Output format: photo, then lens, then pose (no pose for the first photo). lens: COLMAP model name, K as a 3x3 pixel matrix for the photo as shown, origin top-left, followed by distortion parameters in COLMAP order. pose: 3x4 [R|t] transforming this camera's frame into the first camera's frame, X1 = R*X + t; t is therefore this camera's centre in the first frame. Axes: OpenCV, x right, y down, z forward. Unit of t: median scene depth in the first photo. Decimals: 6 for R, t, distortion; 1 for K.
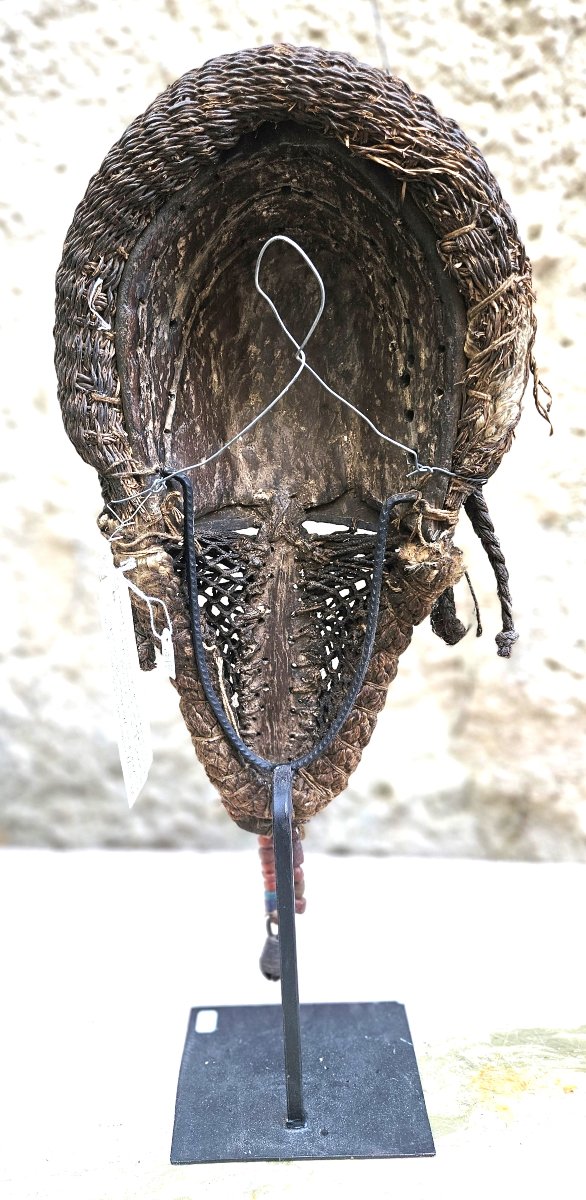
lens RADIAL K [[768.3, 0, 293.0], [0, 768.3, 600.0], [0, 0, 1]] dist [-0.002287, -0.000008]
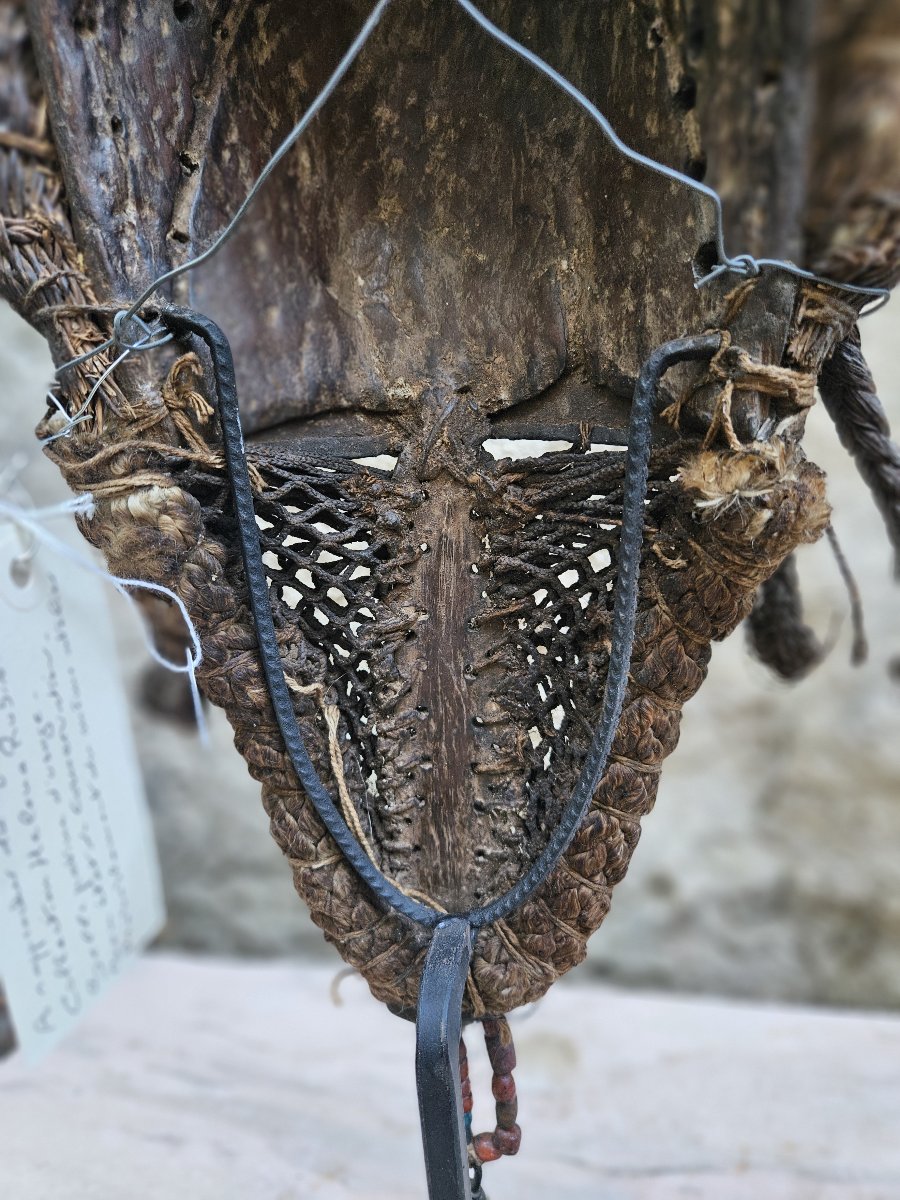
lens RADIAL K [[853.5, 0, 450.0], [0, 853.5, 600.0], [0, 0, 1]] dist [0.009959, -0.042526]
pose [[0.992456, -0.013572, -0.121850, 0.058233], [0.008854, 0.999193, -0.039178, 0.026604], [0.122283, 0.037804, 0.991775, 0.441879]]
